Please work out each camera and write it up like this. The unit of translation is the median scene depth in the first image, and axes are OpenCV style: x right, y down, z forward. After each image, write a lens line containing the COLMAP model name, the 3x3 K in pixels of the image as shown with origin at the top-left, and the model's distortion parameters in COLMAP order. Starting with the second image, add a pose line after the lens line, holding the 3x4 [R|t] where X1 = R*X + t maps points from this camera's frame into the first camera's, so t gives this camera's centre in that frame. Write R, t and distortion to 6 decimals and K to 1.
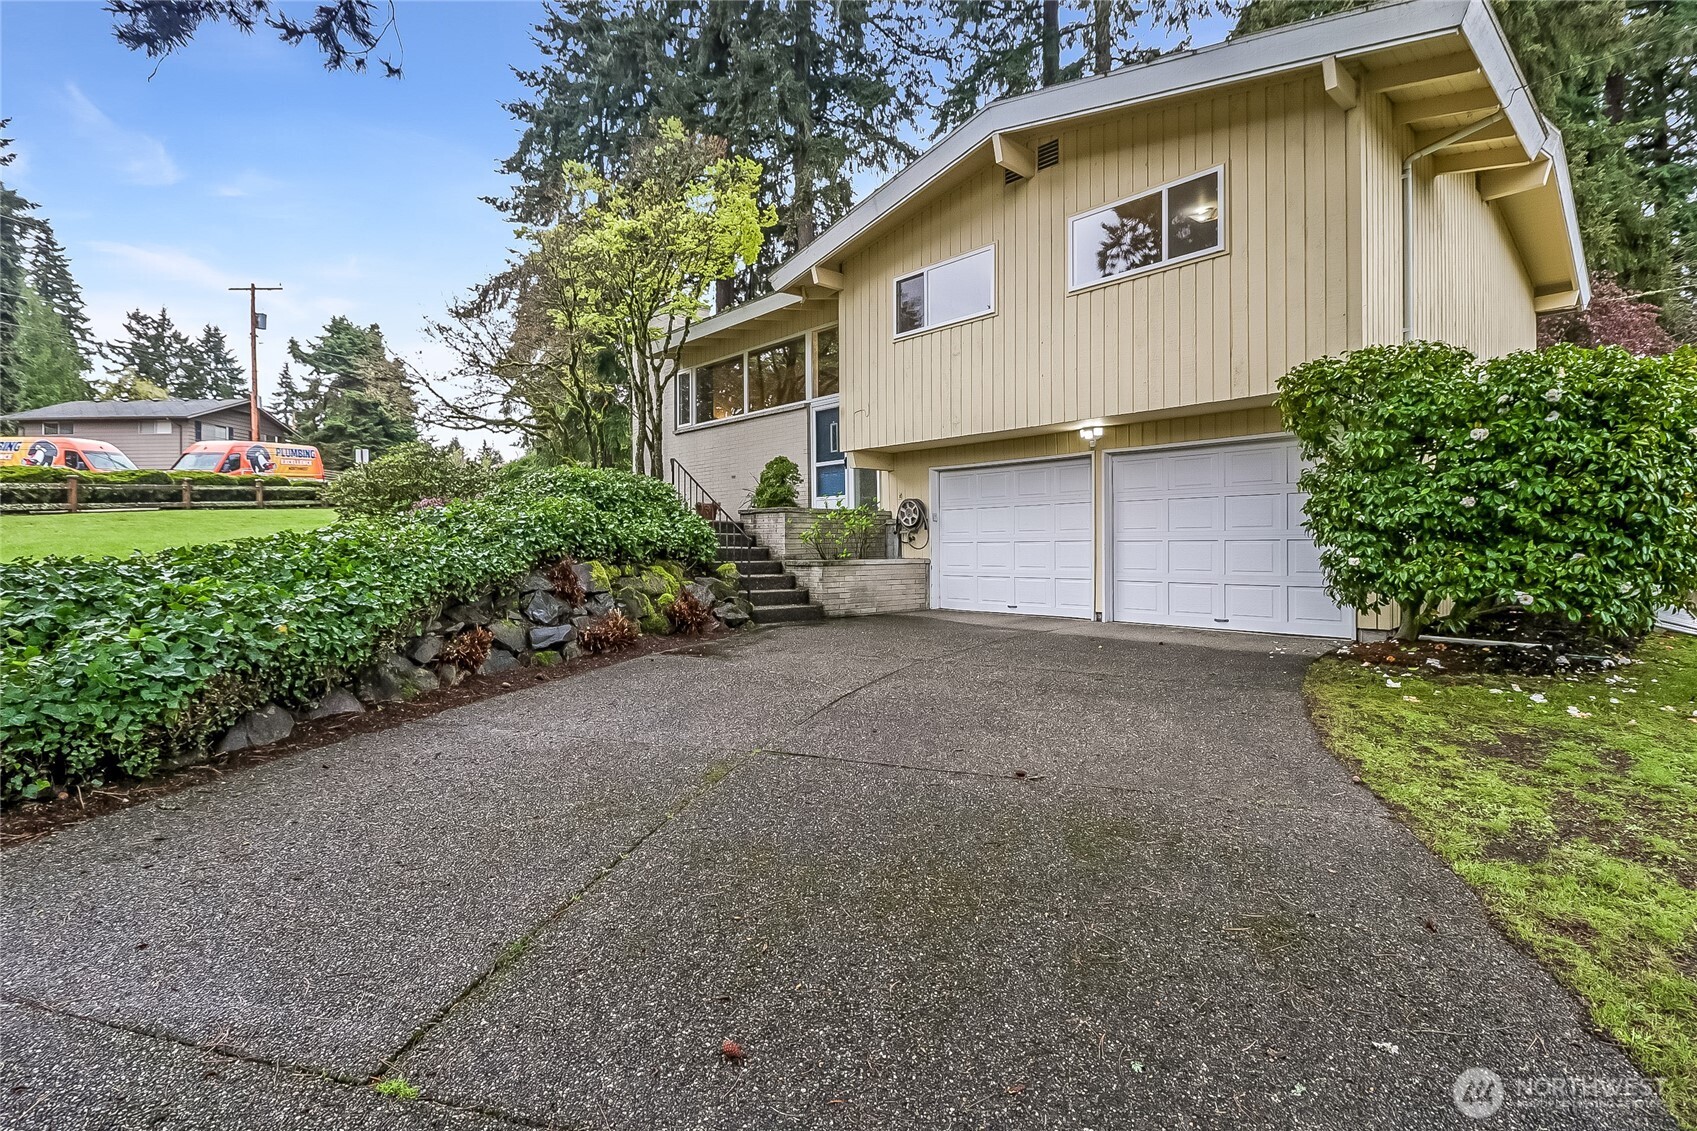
lens RADIAL K [[816.4, 0, 847.4], [0, 816.4, 560.4], [0, 0, 1]] dist [-0.010785, -0.004531]
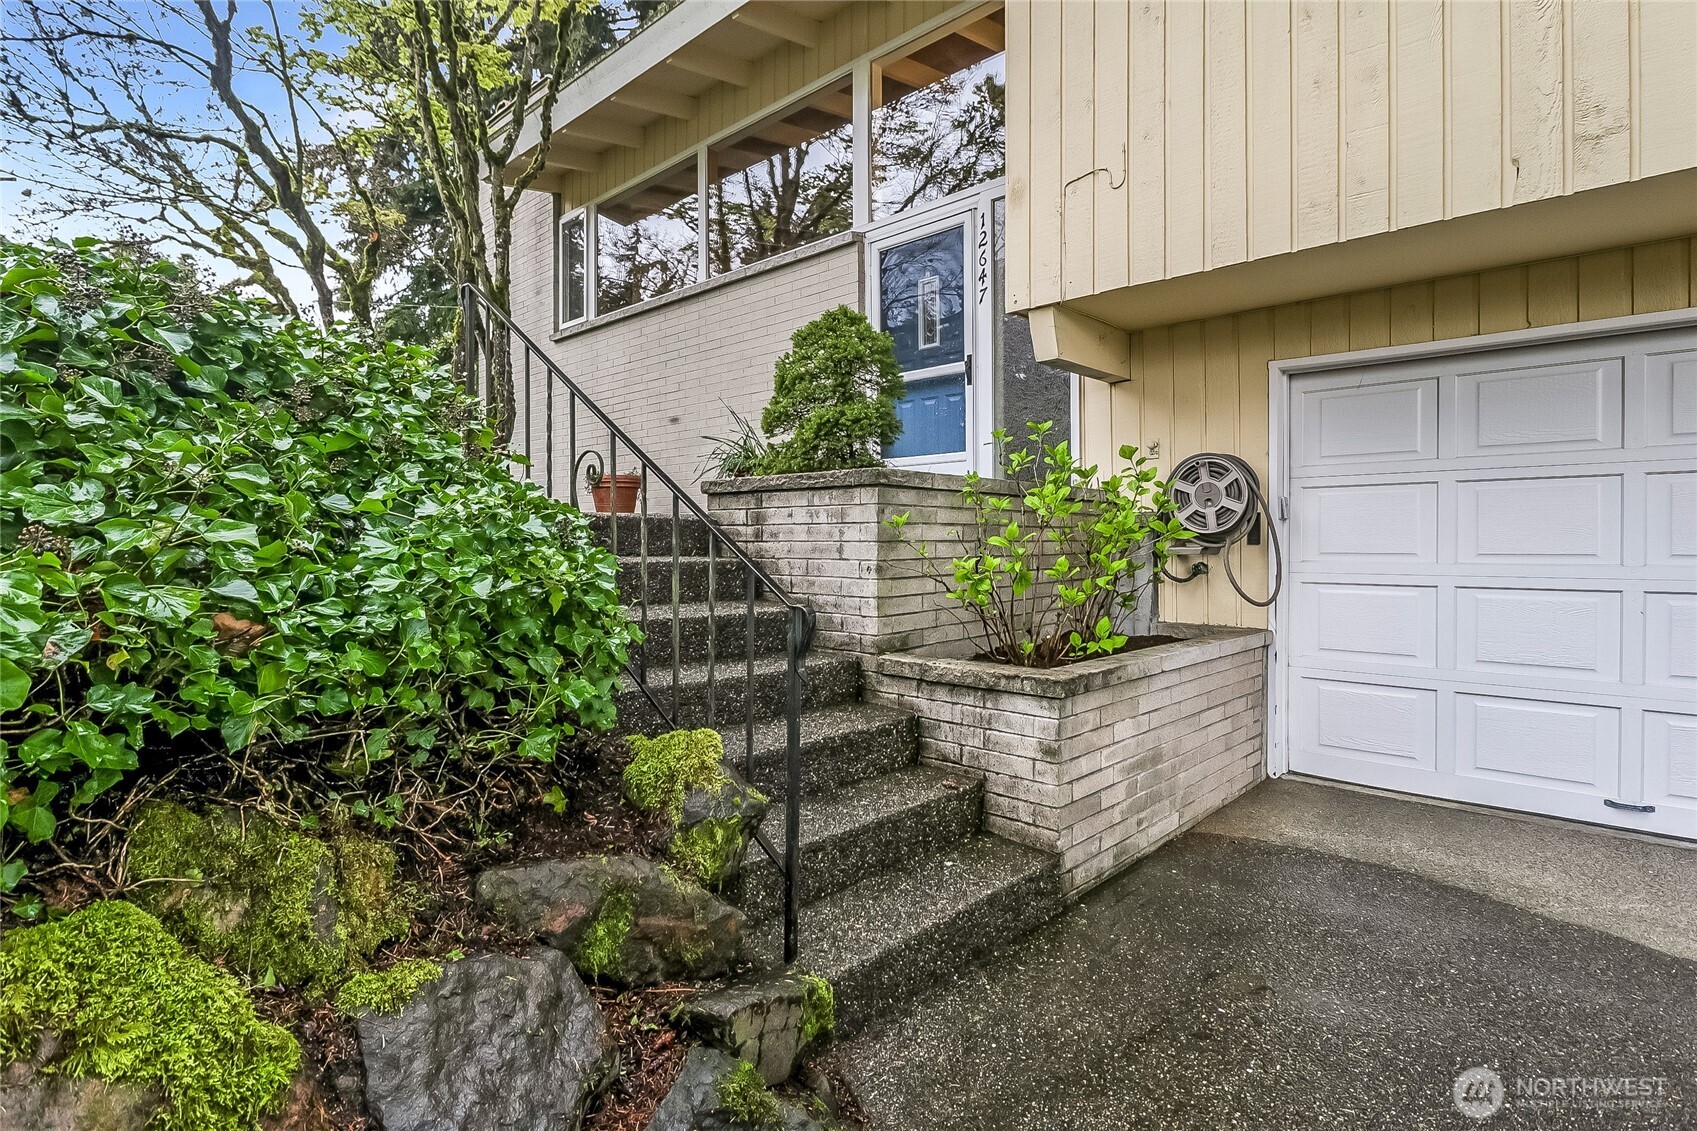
lens RADIAL K [[853.3, 0, 845.1], [0, 853.3, 554.7], [0, 0, 1]] dist [-0.005822, -0.000616]
pose [[0.997059, 0.004160, 0.076529, -0.106251], [-0.004036, 0.999990, -0.001776, -0.033289], [-0.076536, 0.001462, 0.997066, 0.680788]]
